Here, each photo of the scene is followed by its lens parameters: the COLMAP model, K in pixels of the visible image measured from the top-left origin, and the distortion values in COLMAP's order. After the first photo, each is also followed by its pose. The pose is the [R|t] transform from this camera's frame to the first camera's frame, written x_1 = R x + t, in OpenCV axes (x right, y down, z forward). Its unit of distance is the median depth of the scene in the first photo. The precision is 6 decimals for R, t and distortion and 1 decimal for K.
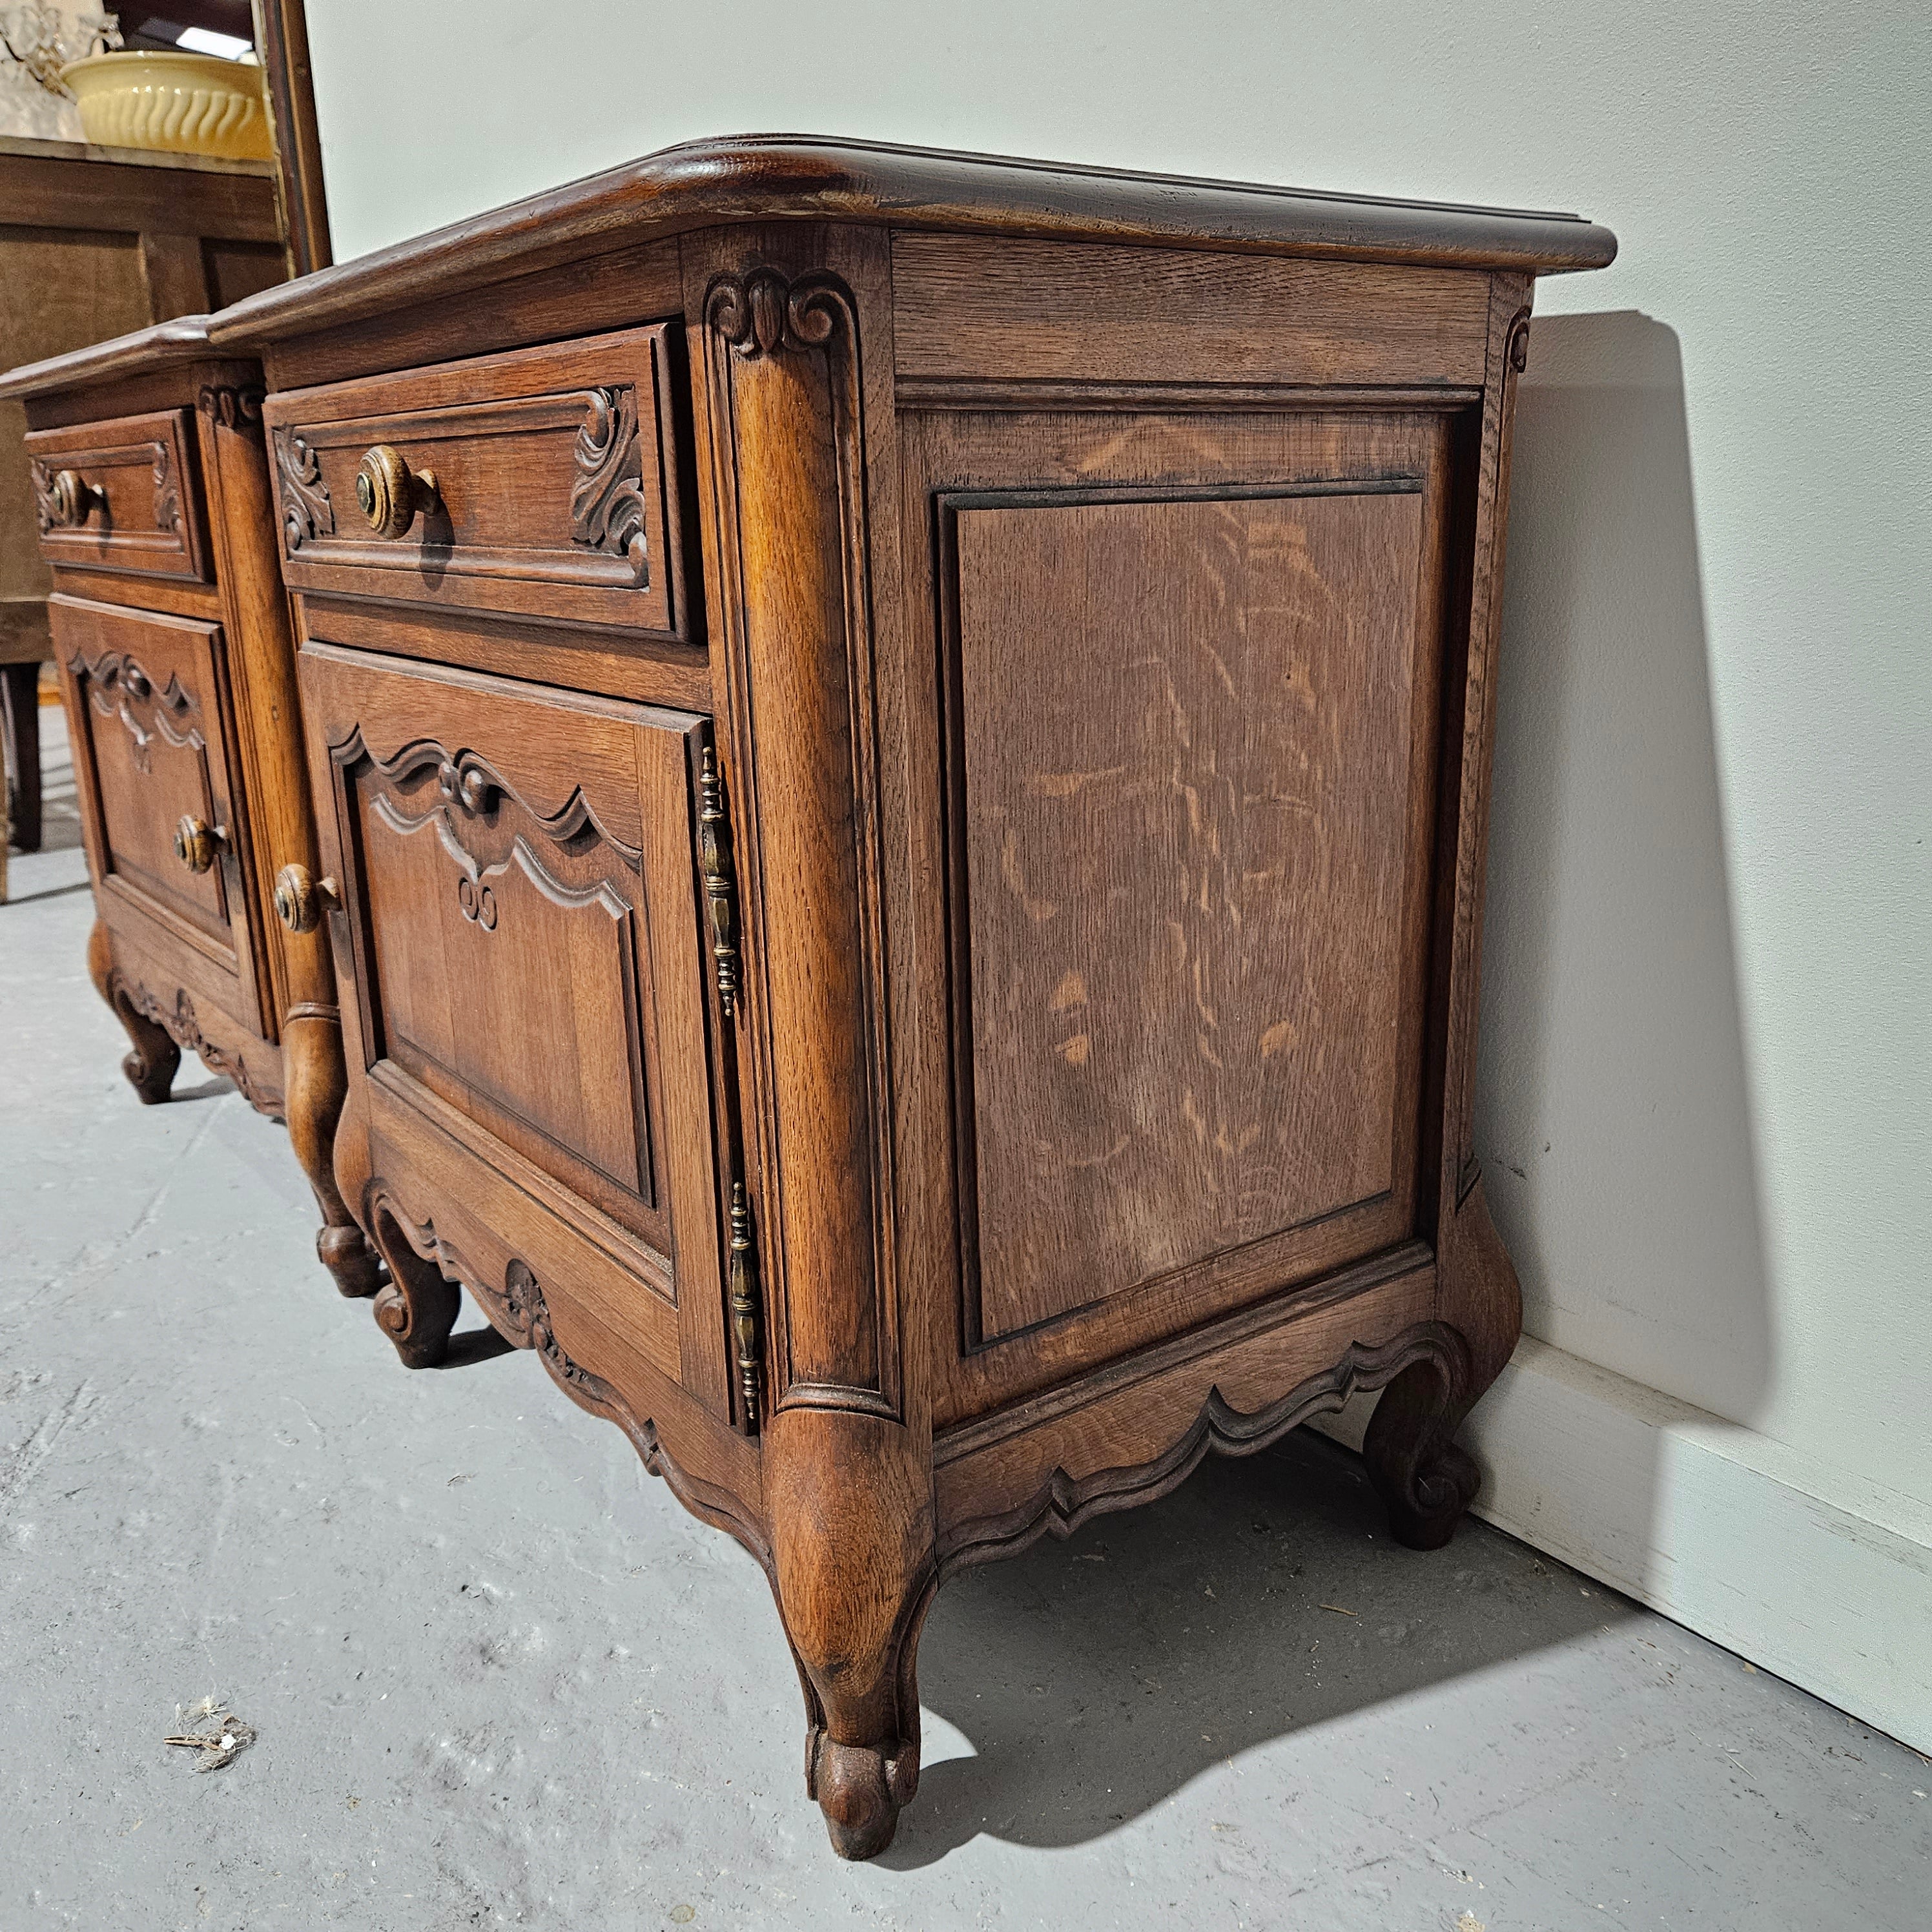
lens RADIAL K [[1766.3, 0, 965.7], [0, 1766.3, 968.5], [0, 0, 1]] dist [0.075983, -0.095005]
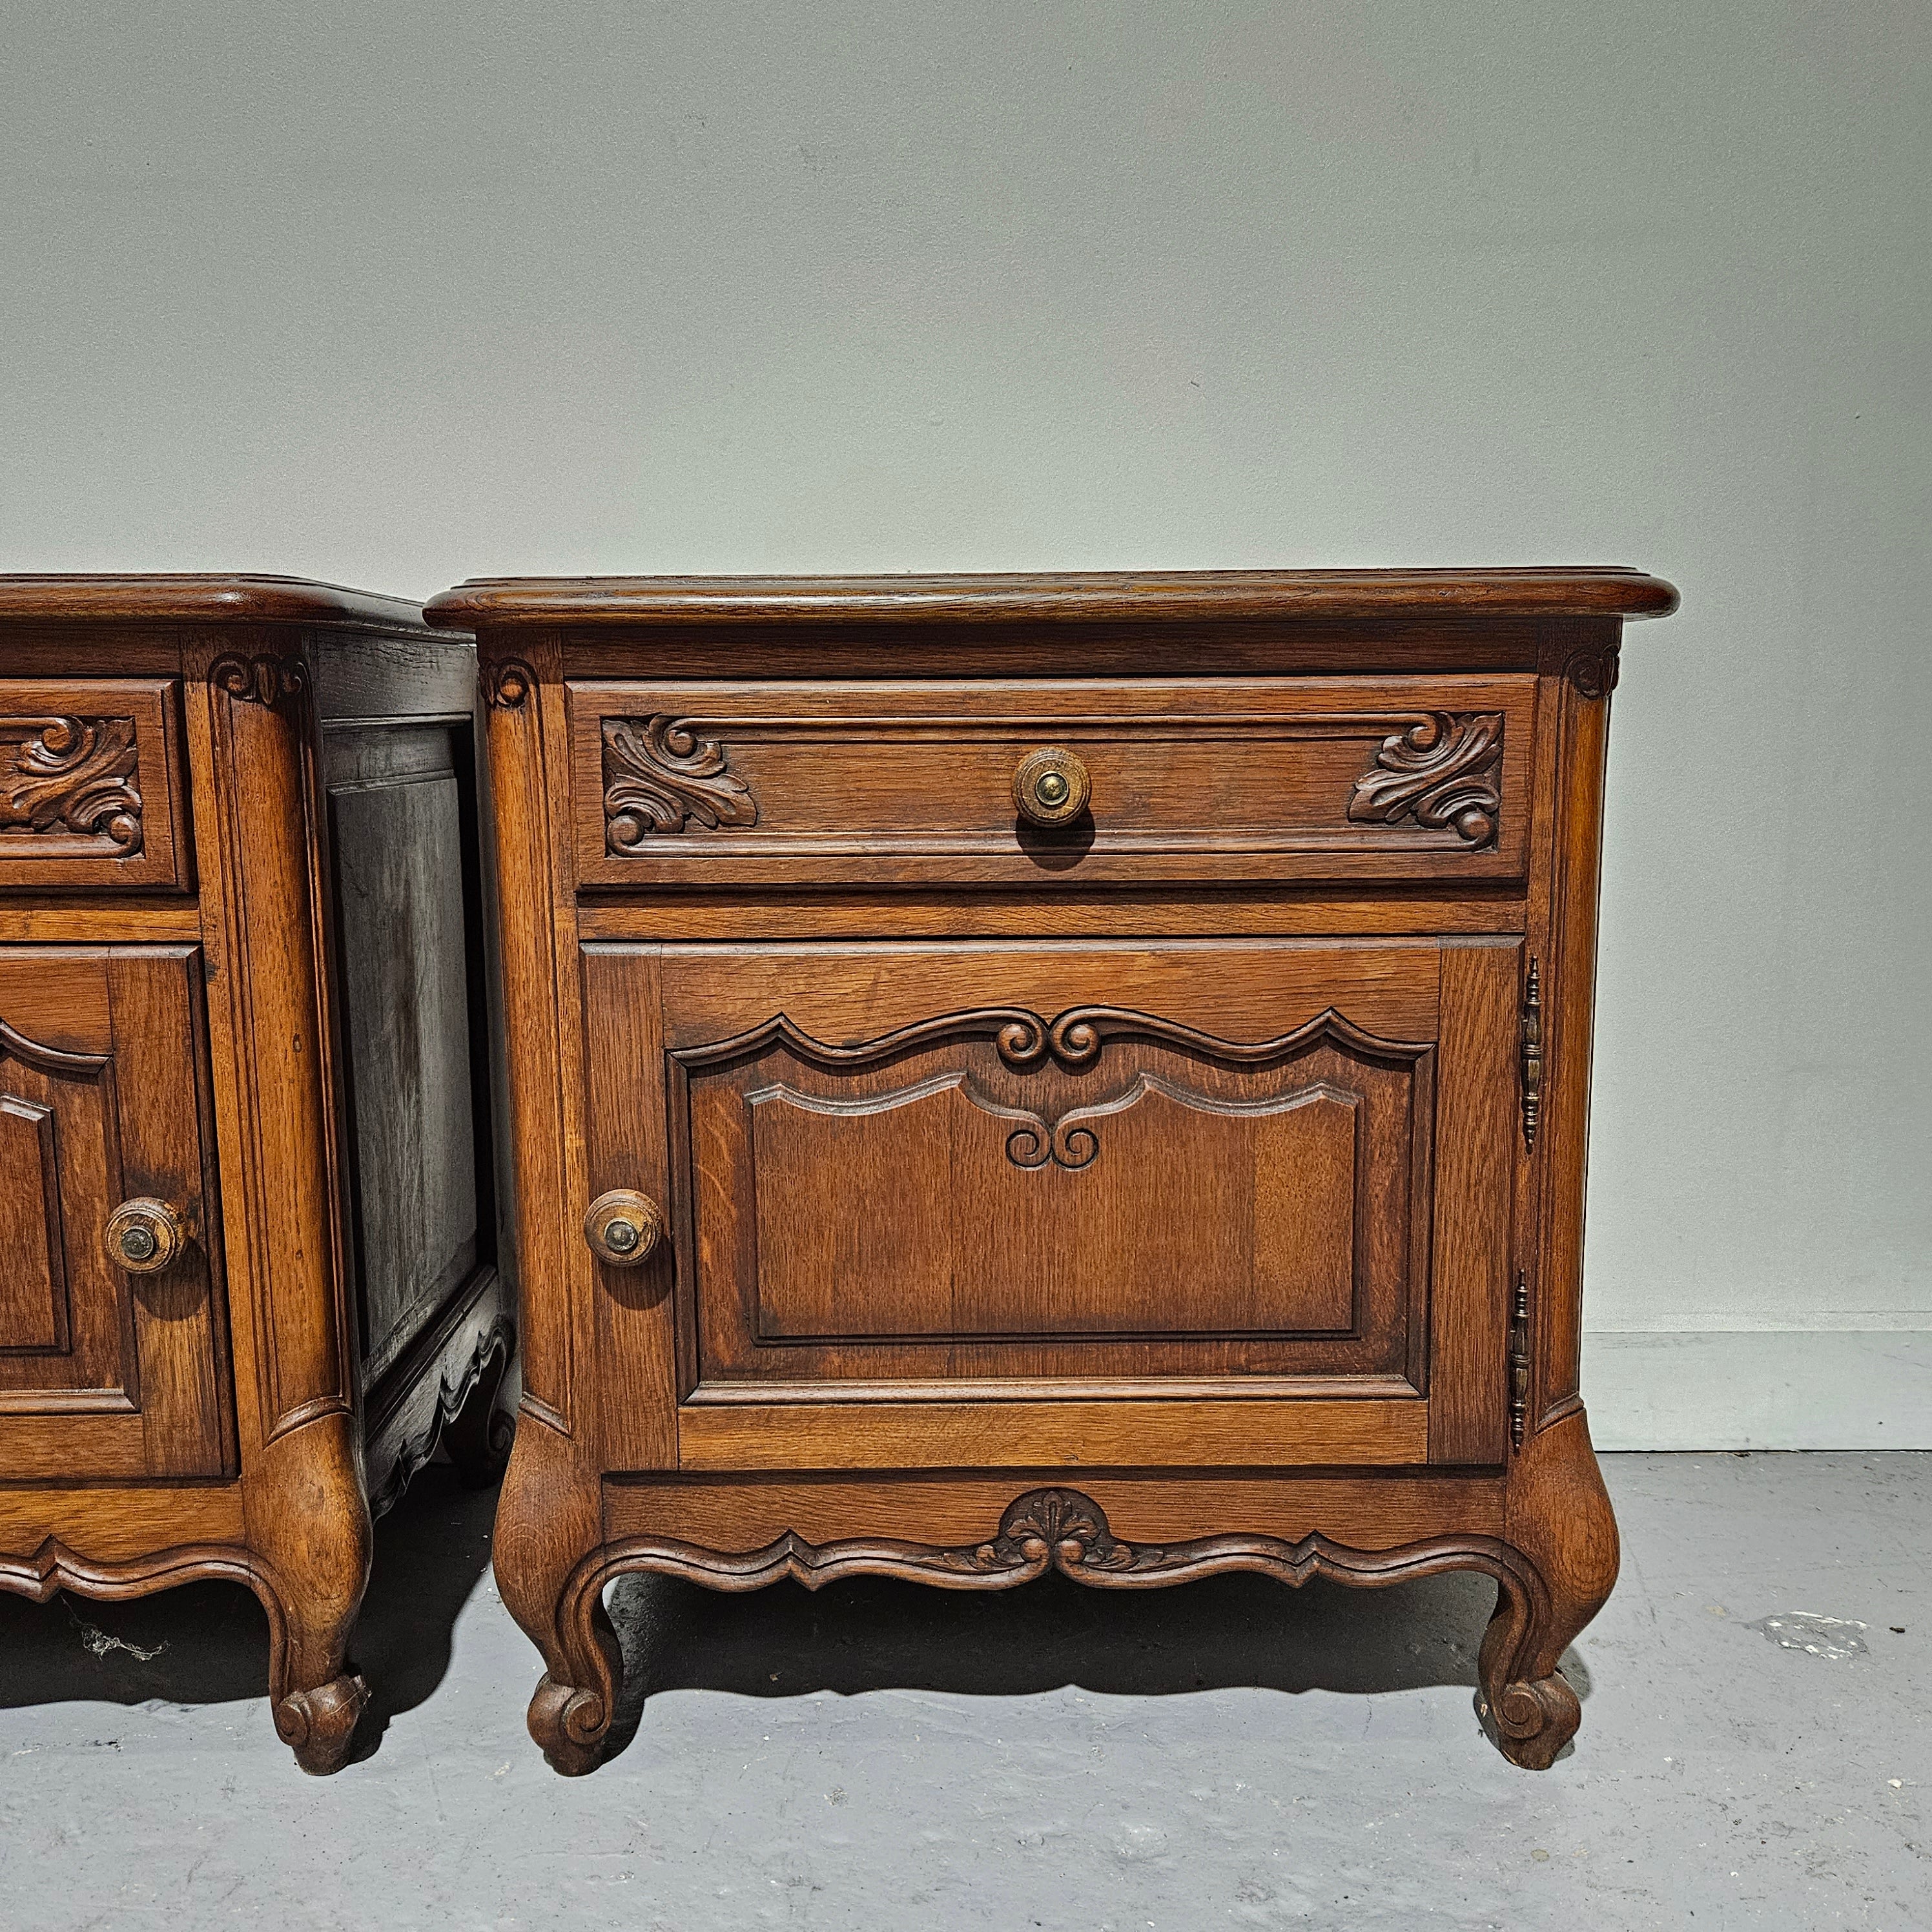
lens RADIAL K [[1766.3, 0, 965.7], [0, 1766.3, 968.5], [0, 0, 1]] dist [0.075983, -0.095005]
pose [[0.592027, -0.108588, 0.798569, -1.255274], [0.206407, 0.978262, -0.020000, -0.144772], [-0.779038, 0.176671, 0.601571, 0.398409]]
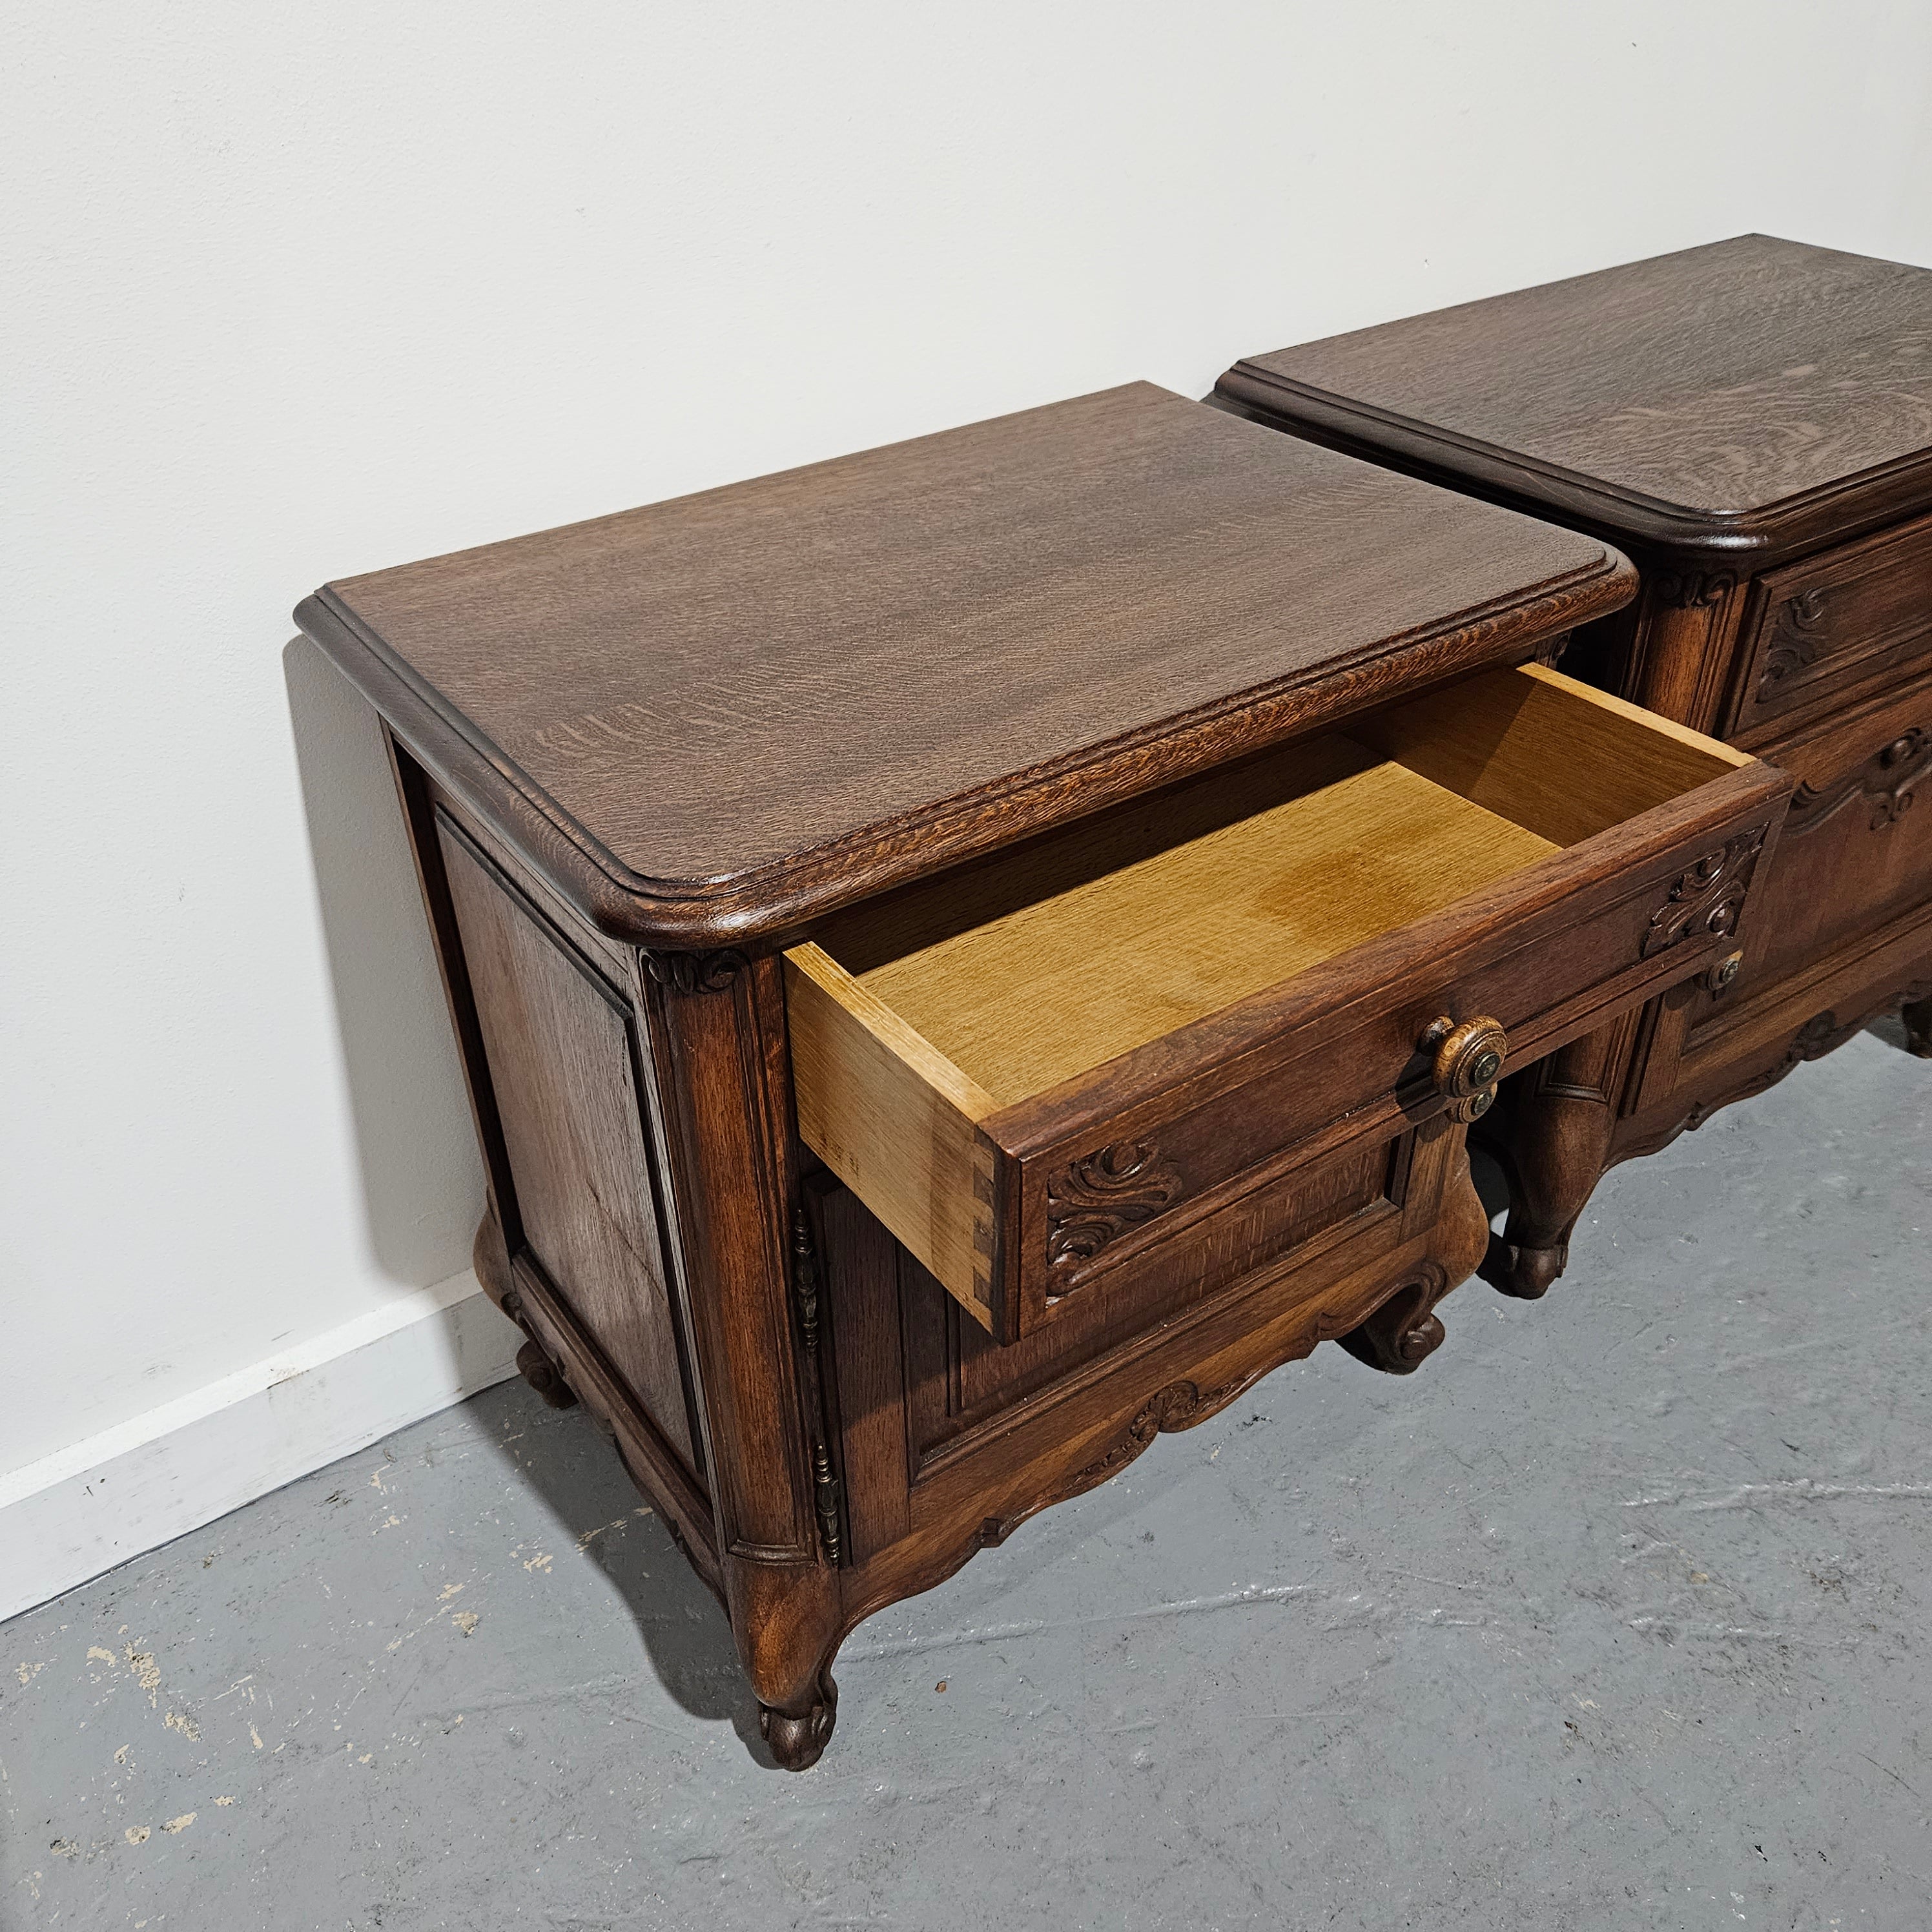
lens RADIAL K [[1779.3, 0, 945.4], [0, 1779.3, 952.2], [0, 0, 1]] dist [0.046054, -0.056458]
pose [[0.046647, -0.548893, 0.834590, -1.814425], [0.286269, 0.807801, 0.515274, -1.051868], [-0.957013, 0.214882, 0.194812, 1.630825]]
